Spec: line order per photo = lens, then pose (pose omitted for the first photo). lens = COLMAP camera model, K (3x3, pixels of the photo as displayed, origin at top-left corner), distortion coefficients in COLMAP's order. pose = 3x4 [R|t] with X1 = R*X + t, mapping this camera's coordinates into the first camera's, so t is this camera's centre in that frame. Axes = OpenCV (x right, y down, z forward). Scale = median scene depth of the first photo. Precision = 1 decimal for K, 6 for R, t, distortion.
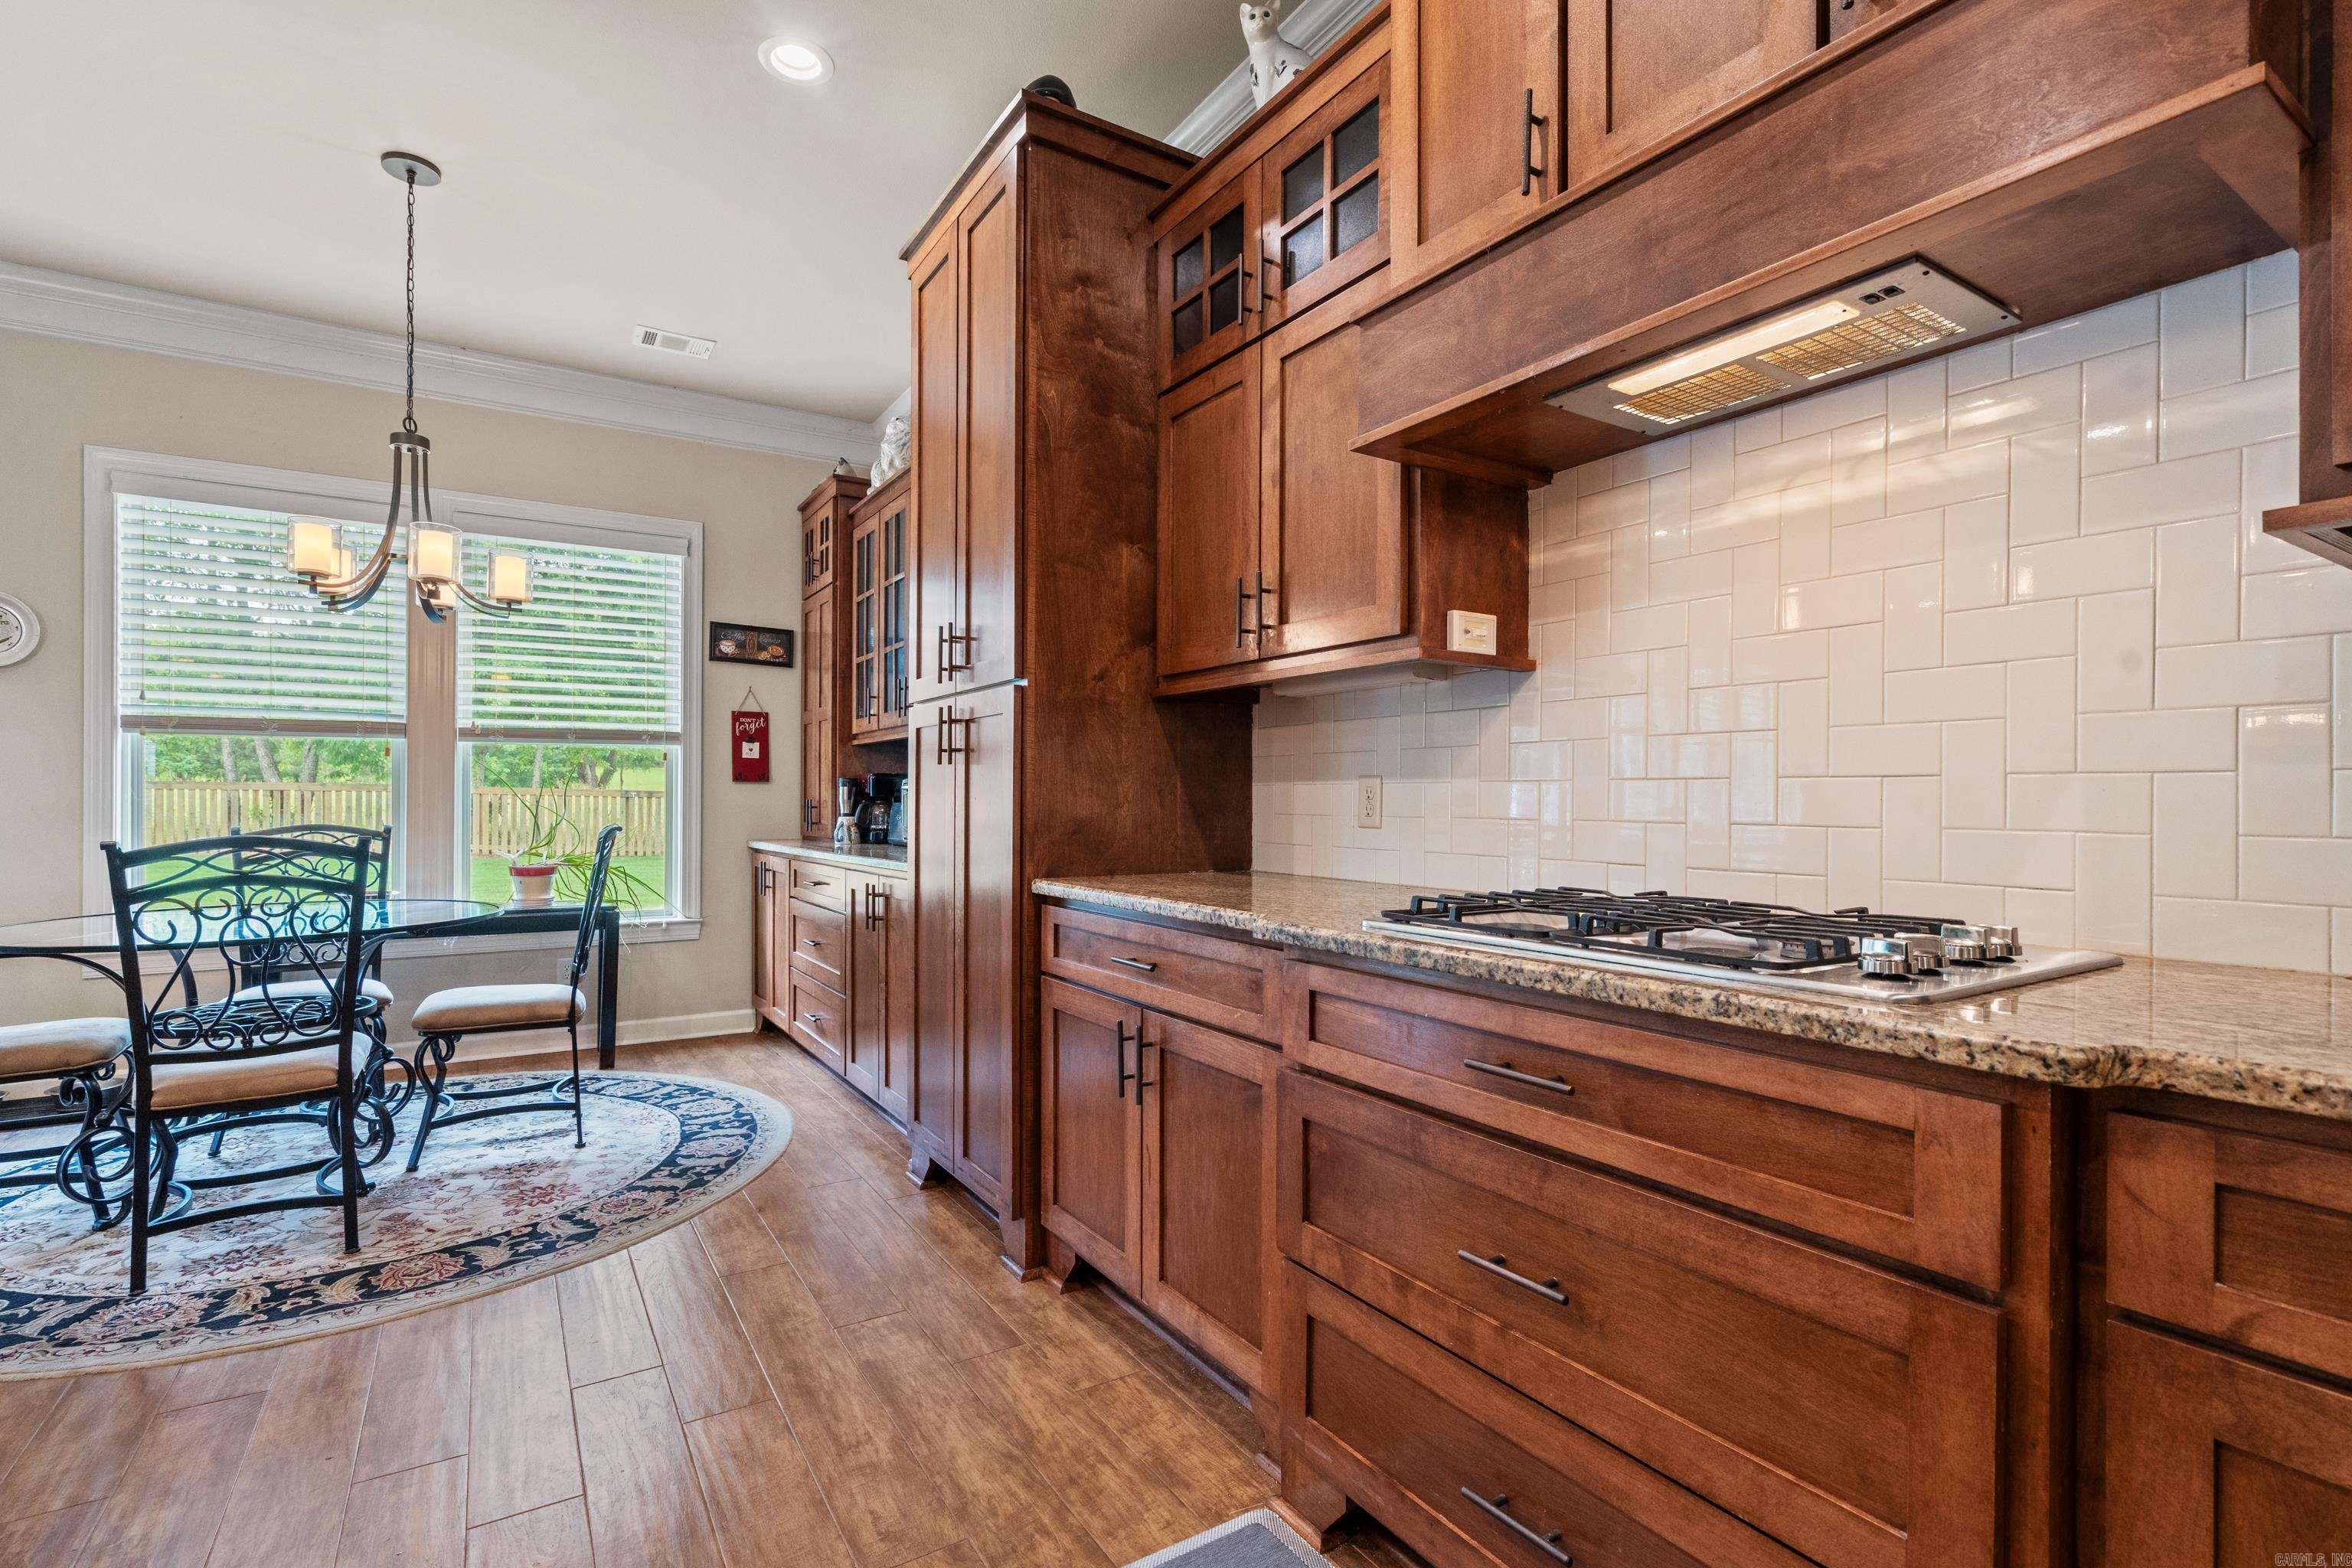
lens RADIAL K [[1072.5, 0, 1166.5], [0, 1072.5, 802.3], [0, 0, 1]] dist [-0.007274, 0.003854]
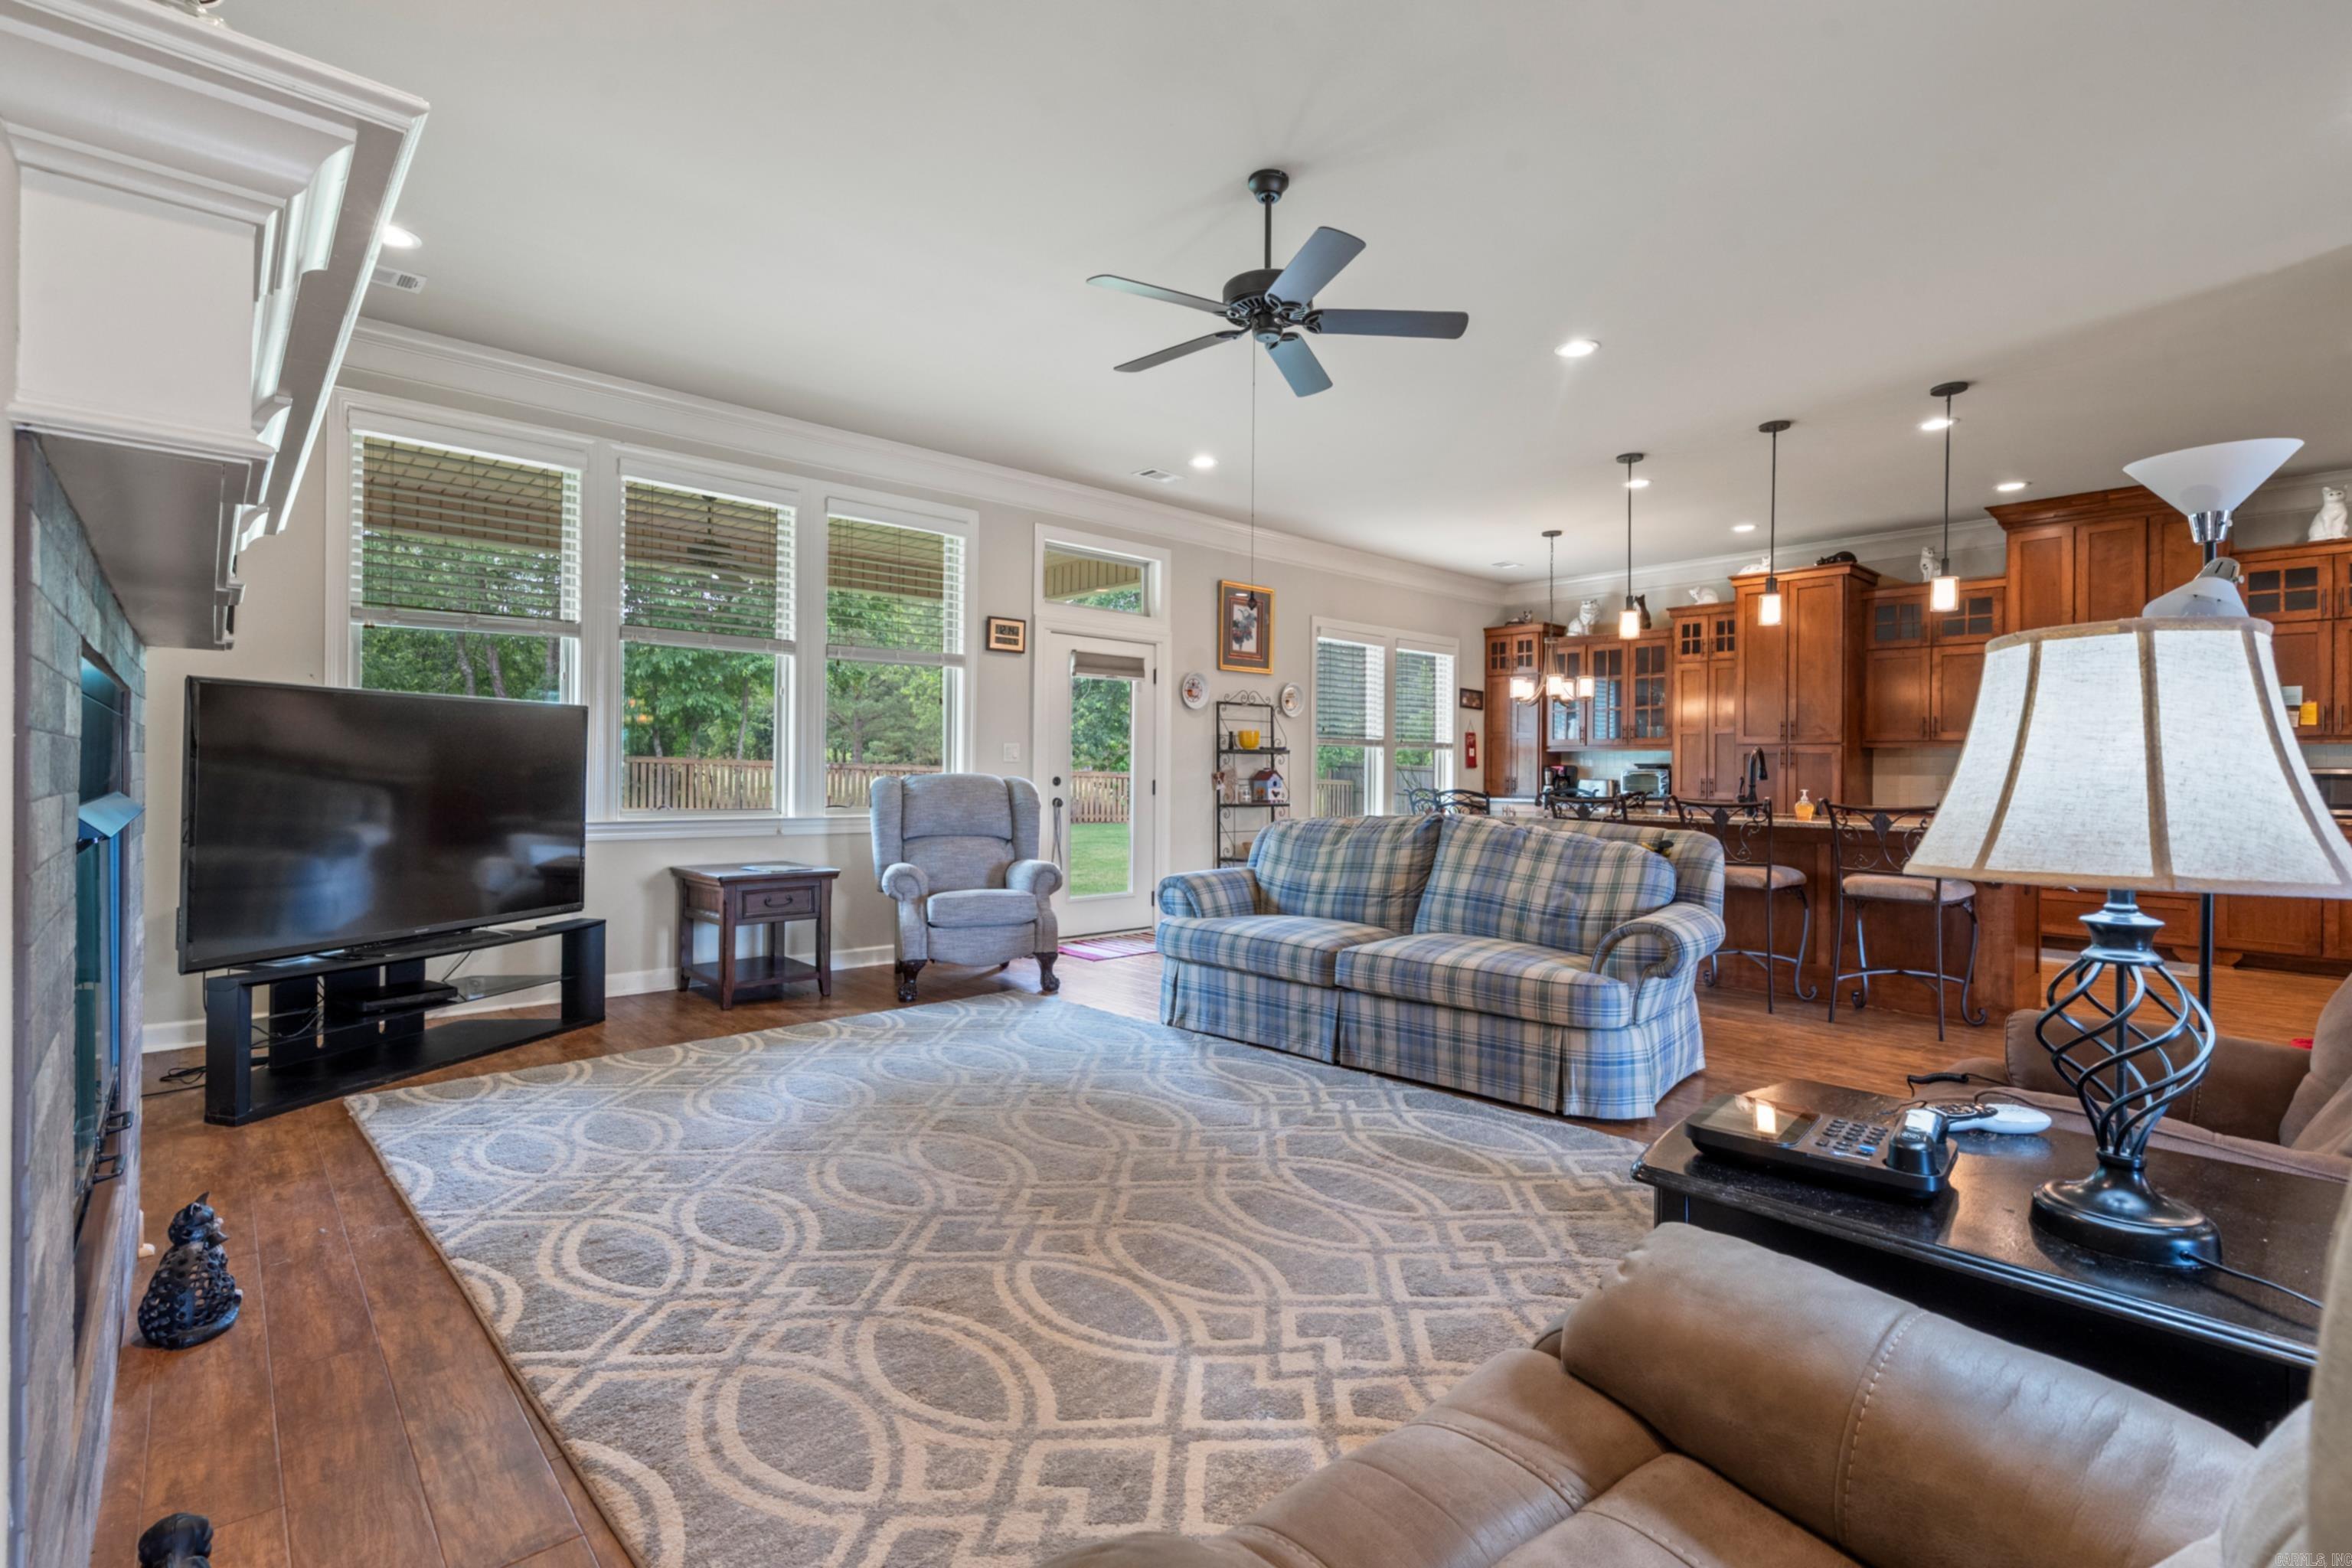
lens RADIAL K [[1072.5, 0, 1172.2], [0, 1072.5, 771.8], [0, 0, 1]] dist [-0.007274, 0.003854]
pose [[0.985755, 0.008610, 0.167968, -2.348443], [-0.008266, 0.999962, -0.002750, -0.003926], [-0.167985, 0.001323, 0.985789, -1.601821]]
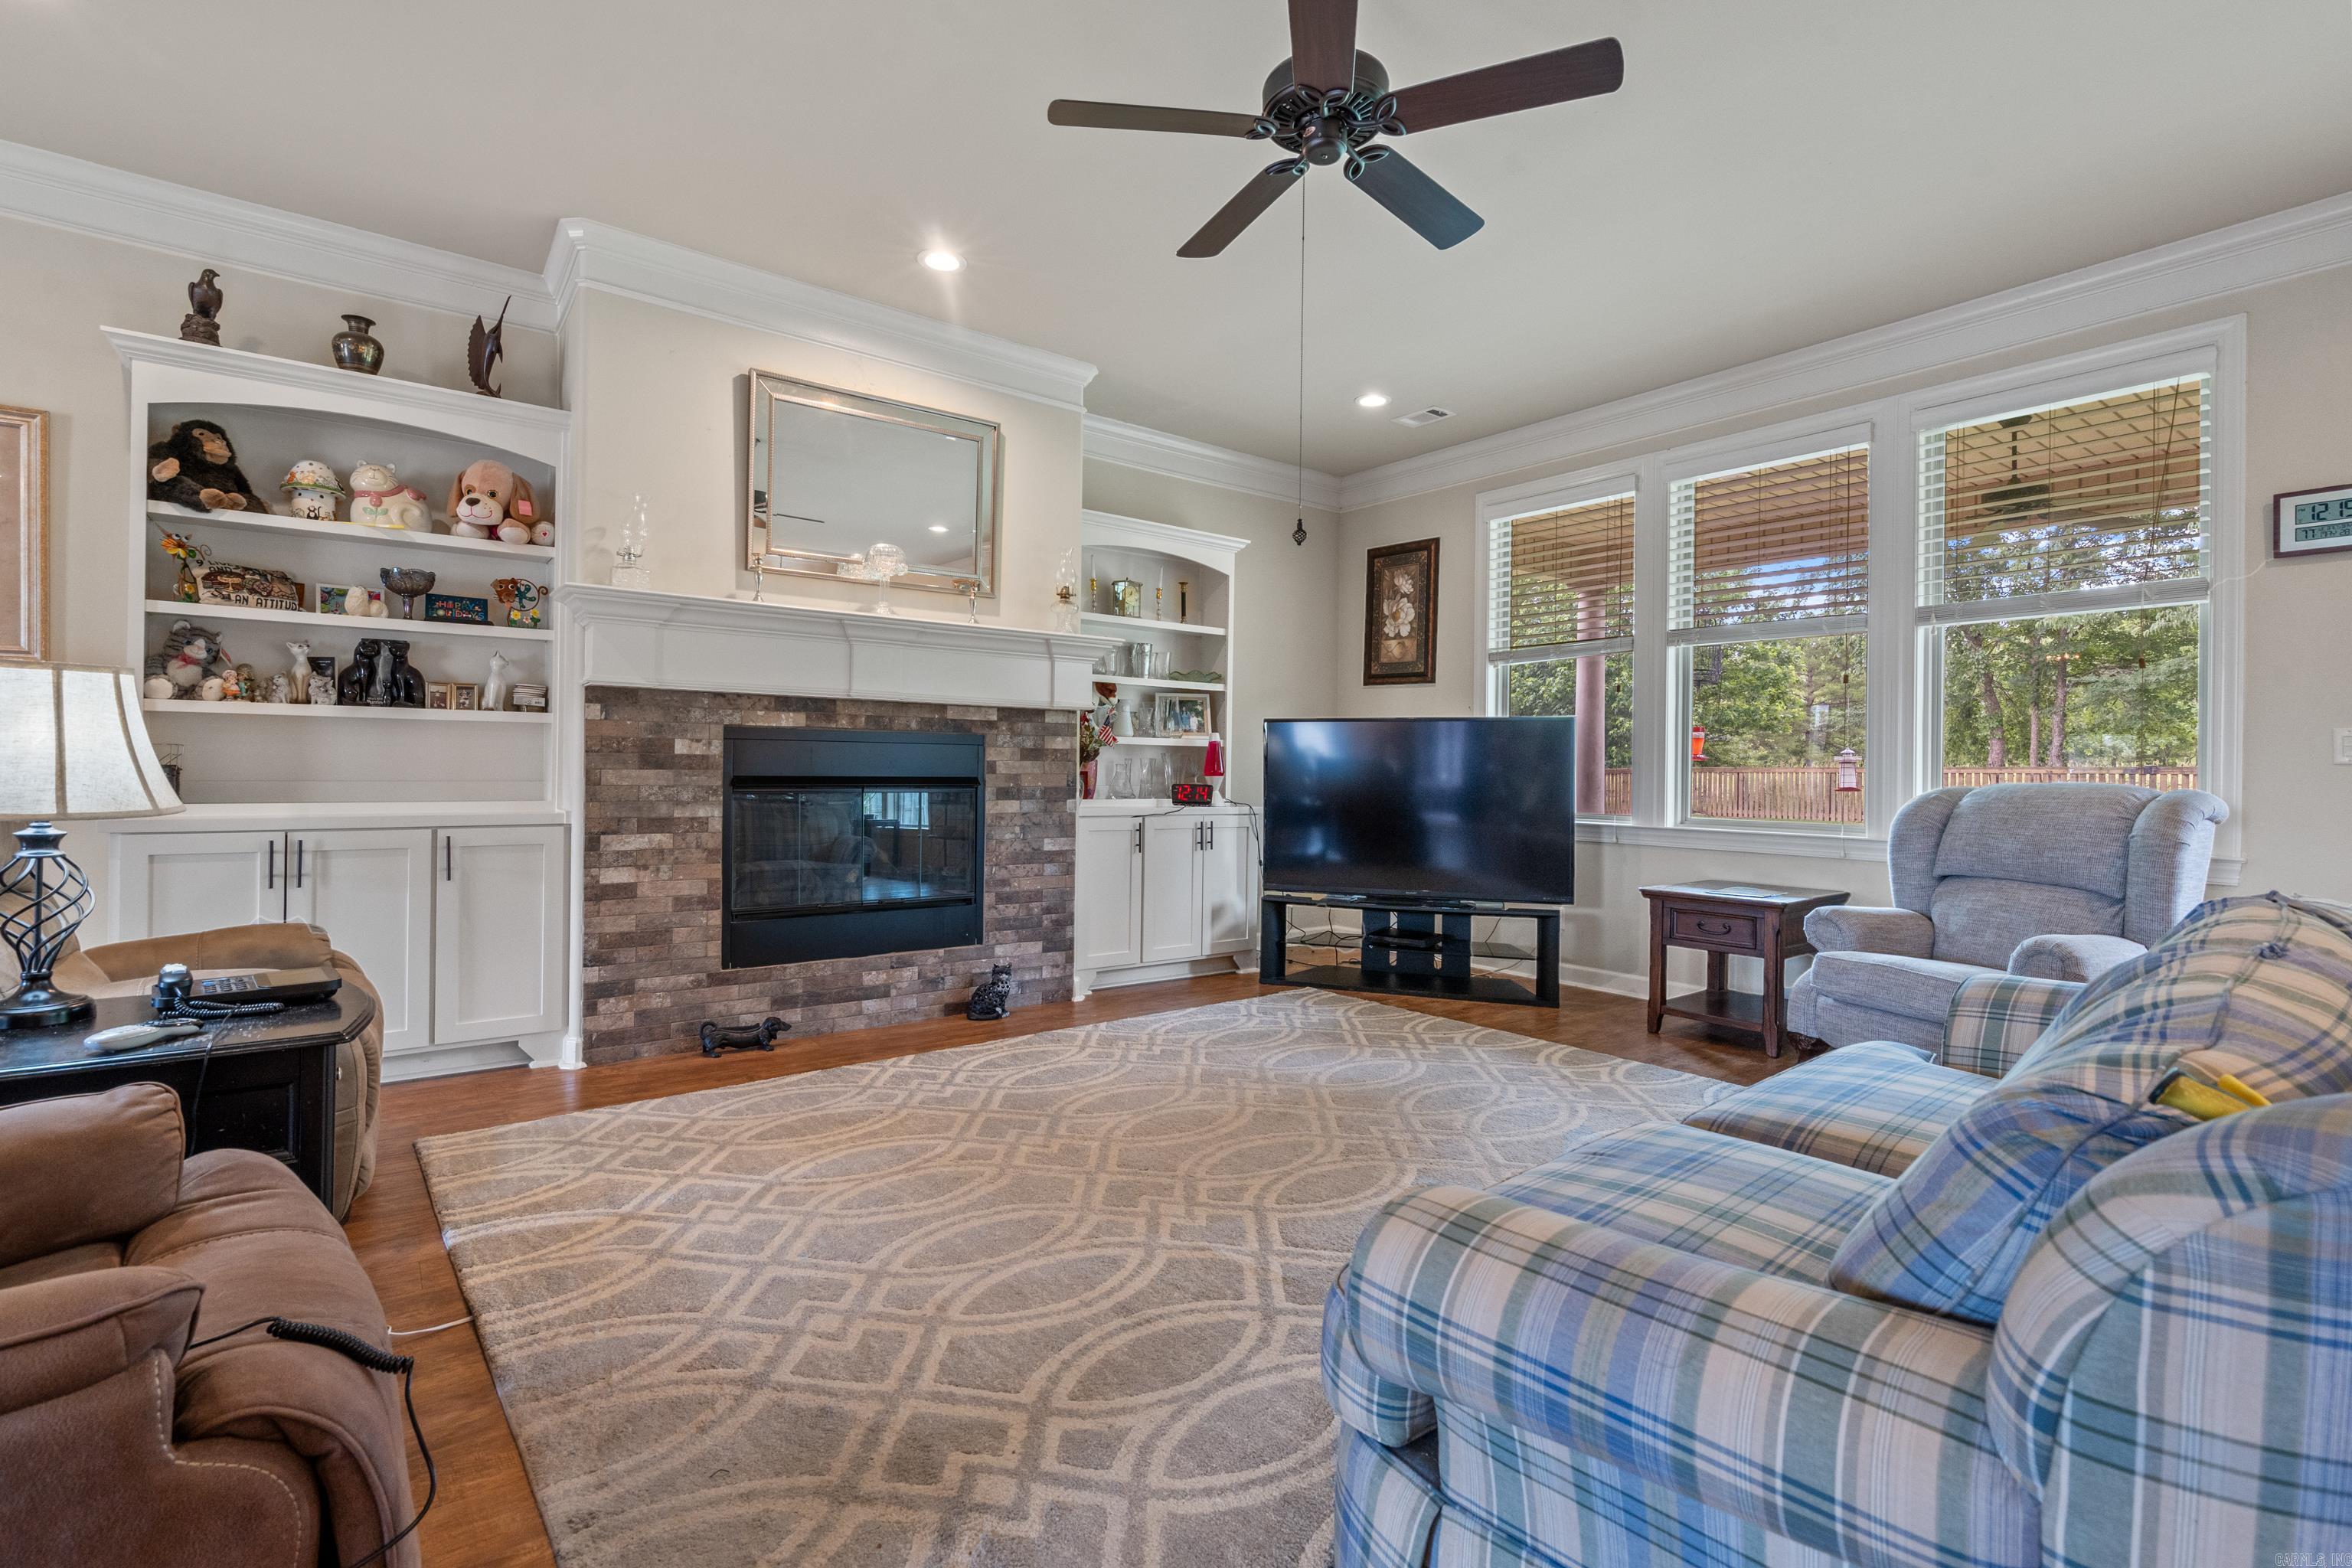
lens RADIAL K [[1072.5, 0, 1173.7], [0, 1072.5, 767.8], [0, 0, 1]] dist [-0.007274, 0.003854]
pose [[0.085653, -0.002043, -0.996323, -1.191080], [-0.014059, 0.999896, -0.003259, -0.001710], [0.996226, 0.014287, 0.085616, -0.608563]]
